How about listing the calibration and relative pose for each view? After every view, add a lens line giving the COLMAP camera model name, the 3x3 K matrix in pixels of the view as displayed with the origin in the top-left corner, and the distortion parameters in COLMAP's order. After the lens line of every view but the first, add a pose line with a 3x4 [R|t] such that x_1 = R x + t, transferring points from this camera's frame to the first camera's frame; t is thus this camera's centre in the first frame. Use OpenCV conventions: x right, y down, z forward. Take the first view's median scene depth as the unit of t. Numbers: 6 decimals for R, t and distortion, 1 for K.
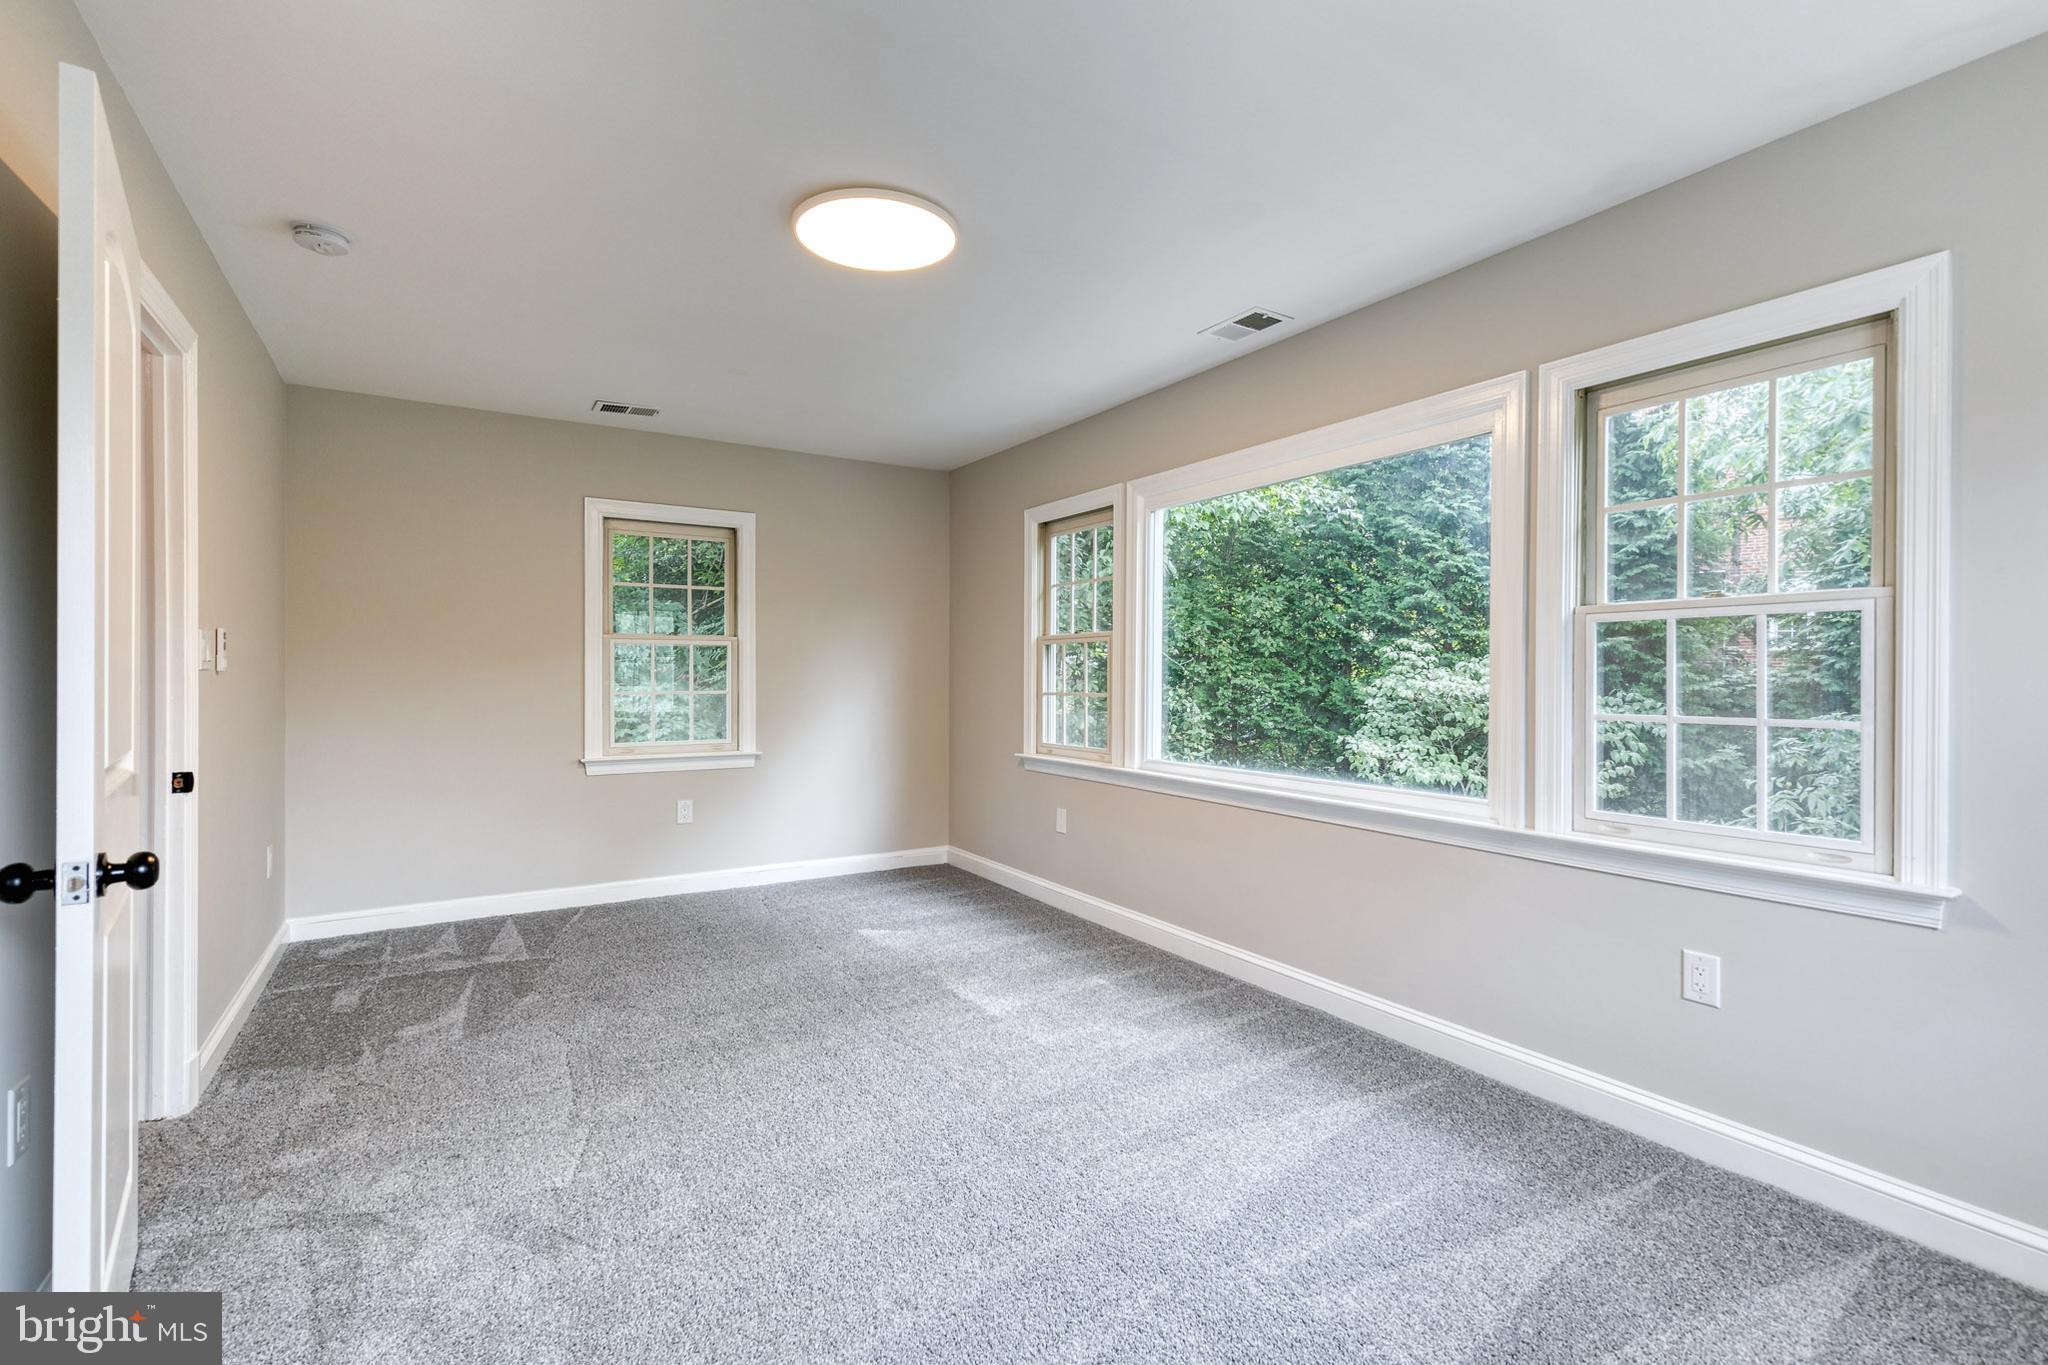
lens RADIAL K [[935.0, 0, 1025.0], [0, 935.0, 681.1], [0, 0, 1]] dist [0.007532, -0.001596]
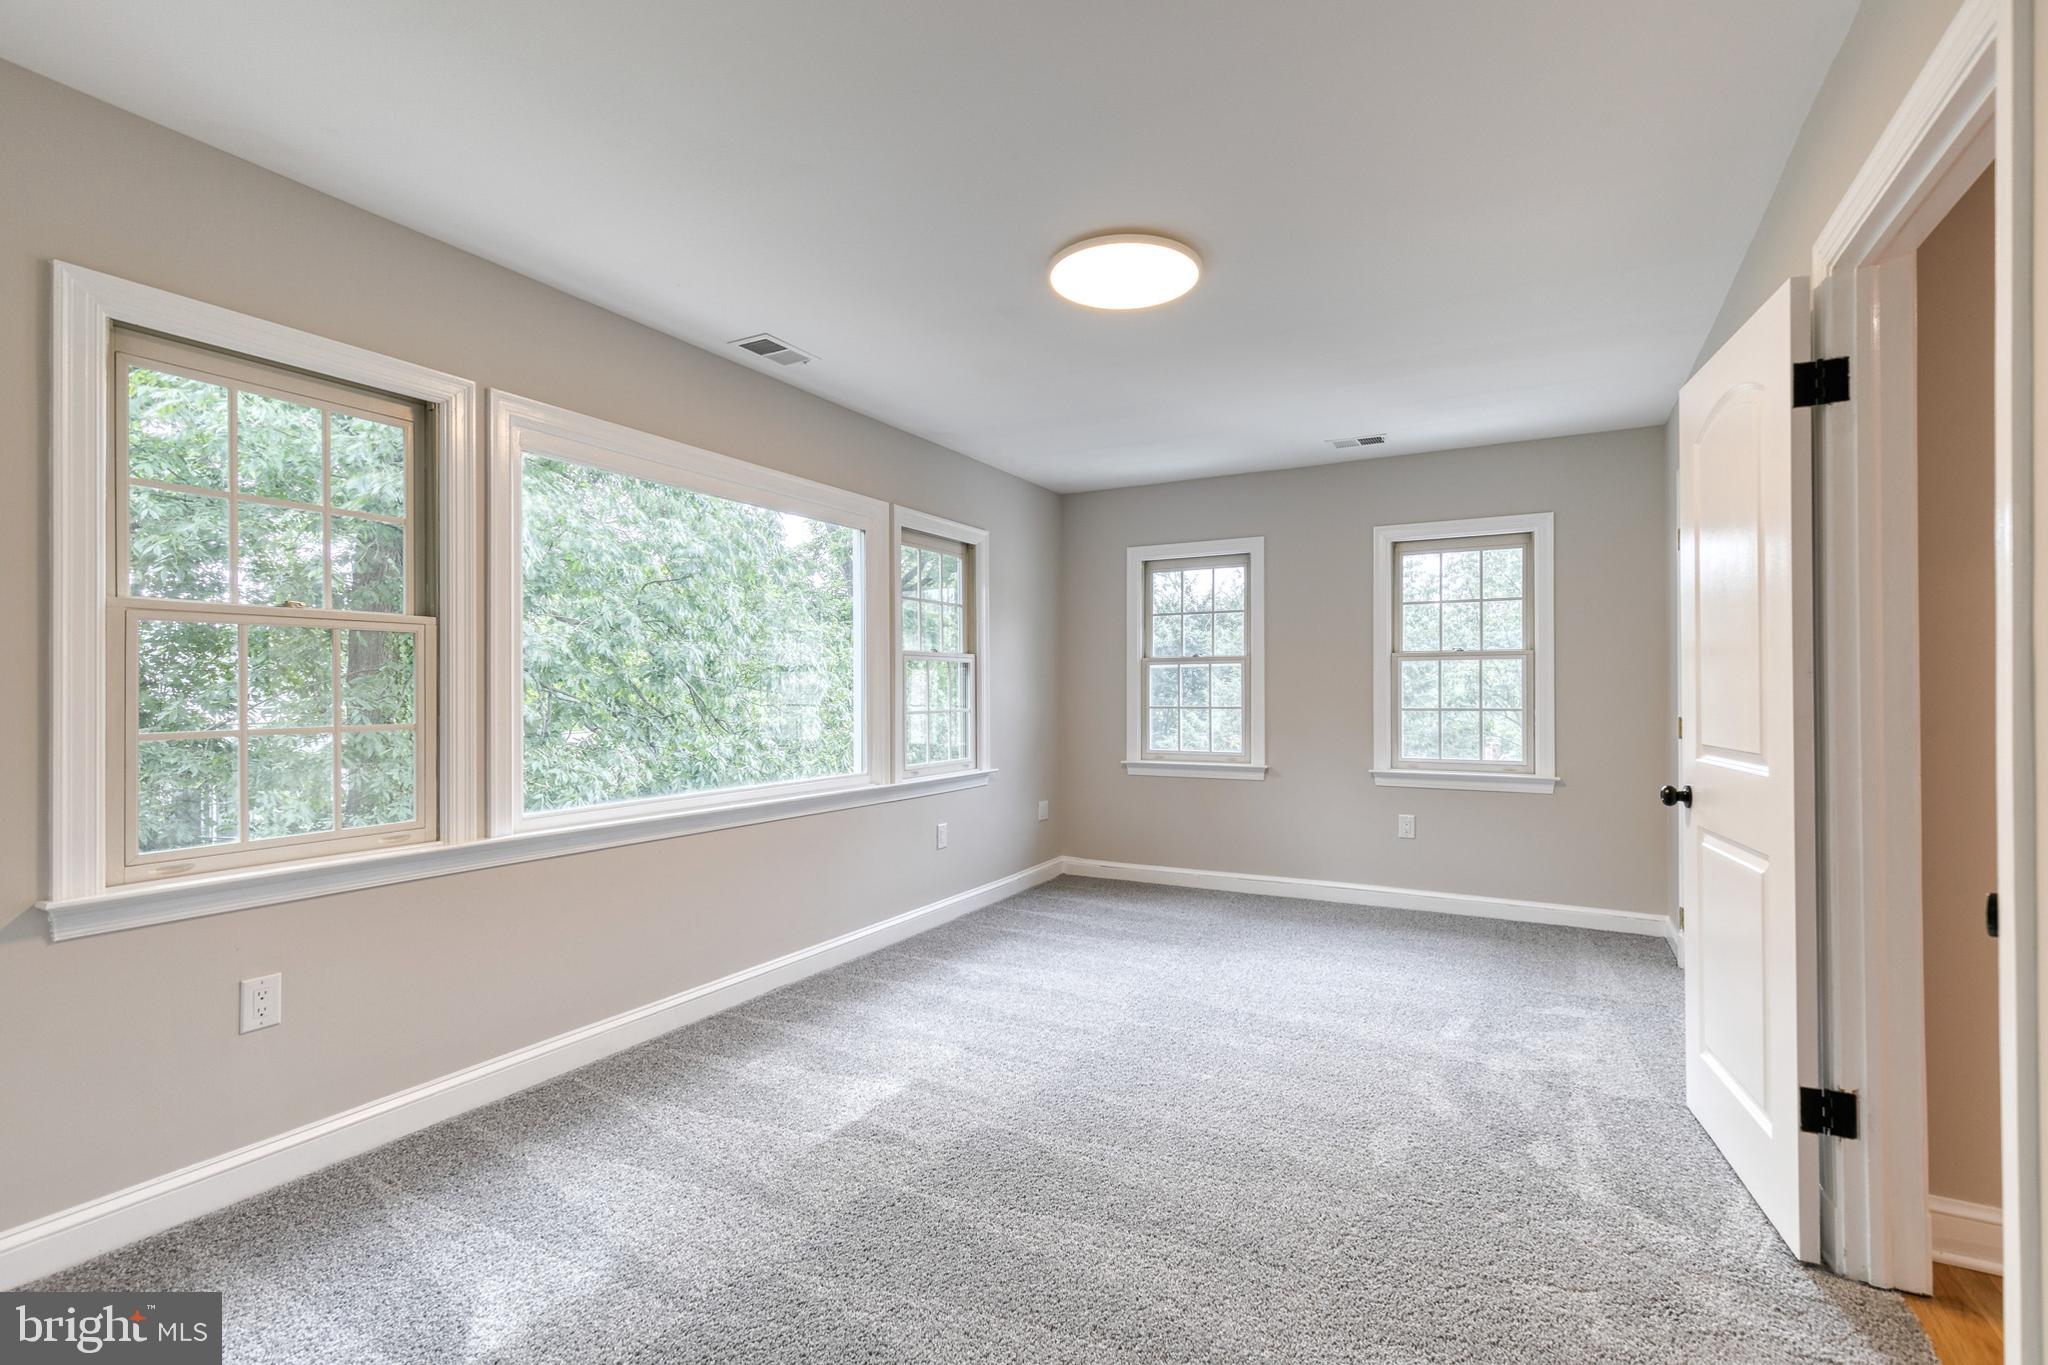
lens RADIAL K [[935.0, 0, 1025.0], [0, 935.0, 680.9], [0, 0, 1]] dist [0.007532, -0.001596]
pose [[-0.488723, 0.000812, 0.872439, -0.805398], [0.003103, 0.999995, 0.000807, -0.020167], [-0.872434, 0.003102, -0.488723, 1.262637]]
